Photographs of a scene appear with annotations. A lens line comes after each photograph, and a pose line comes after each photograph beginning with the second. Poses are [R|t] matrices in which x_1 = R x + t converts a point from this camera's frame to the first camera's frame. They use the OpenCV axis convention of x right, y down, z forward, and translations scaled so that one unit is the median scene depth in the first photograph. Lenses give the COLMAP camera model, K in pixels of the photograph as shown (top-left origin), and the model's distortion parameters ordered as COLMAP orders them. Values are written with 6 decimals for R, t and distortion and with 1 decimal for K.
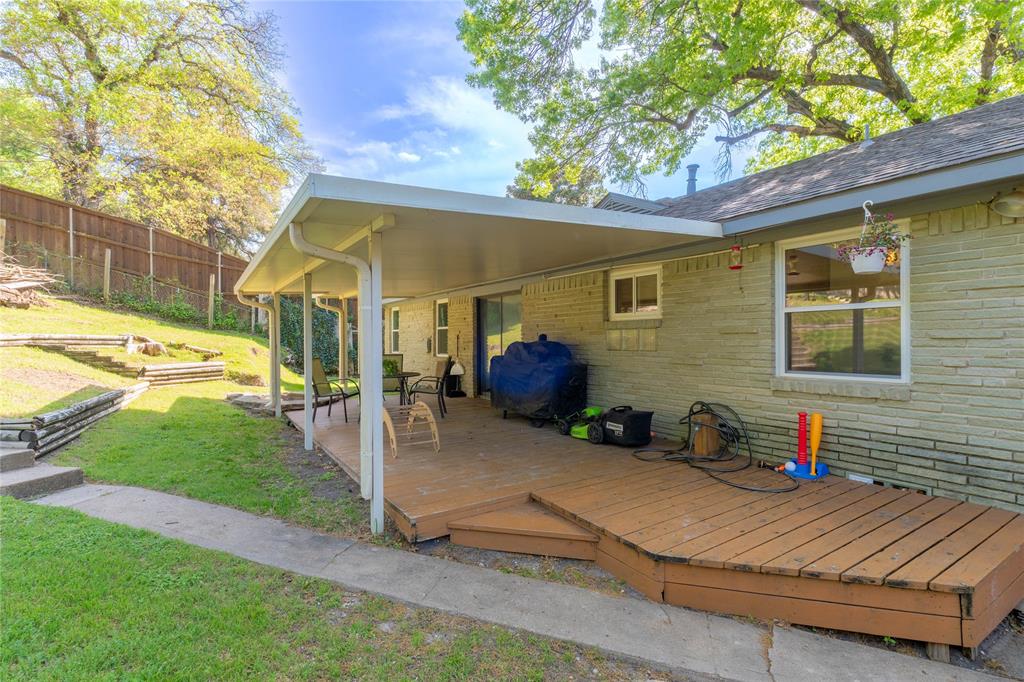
lens RADIAL K [[489.2, 0, 513.0], [0, 489.2, 340.1], [0, 0, 1]] dist [-0.000699, 0.000719]
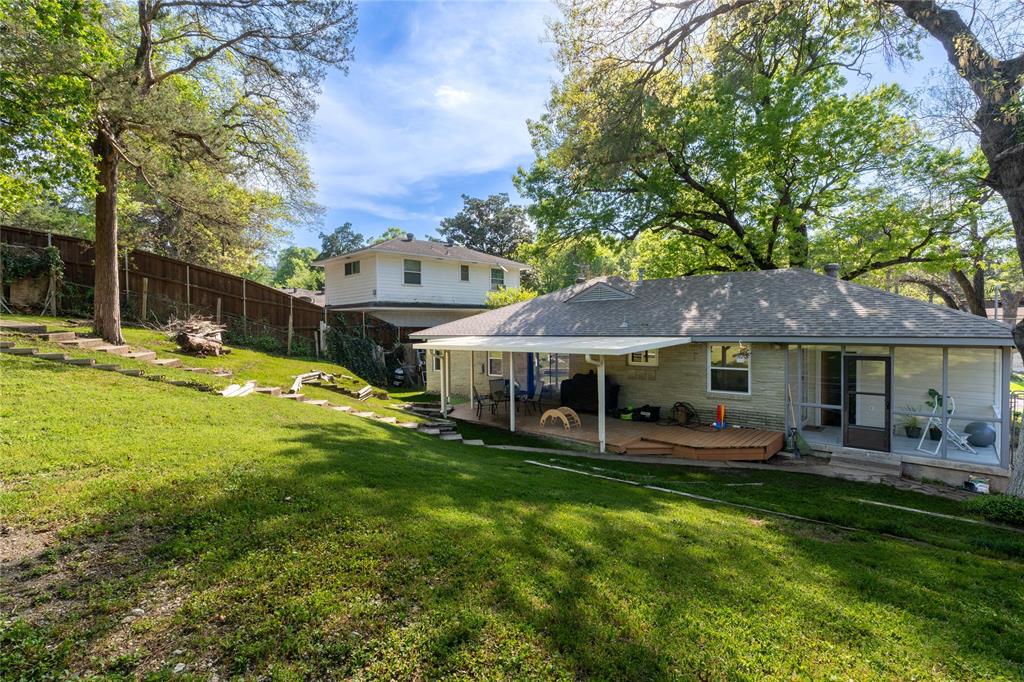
lens RADIAL K [[457.1, 0, 518.4], [0, 457.1, 339.9], [0, 0, 1]] dist [-0.002783, -0.000213]
pose [[0.969068, -0.010350, 0.246576, -0.809318], [0.008019, 0.999913, 0.010457, -0.183706], [-0.246663, -0.008156, 0.969067, -0.880054]]
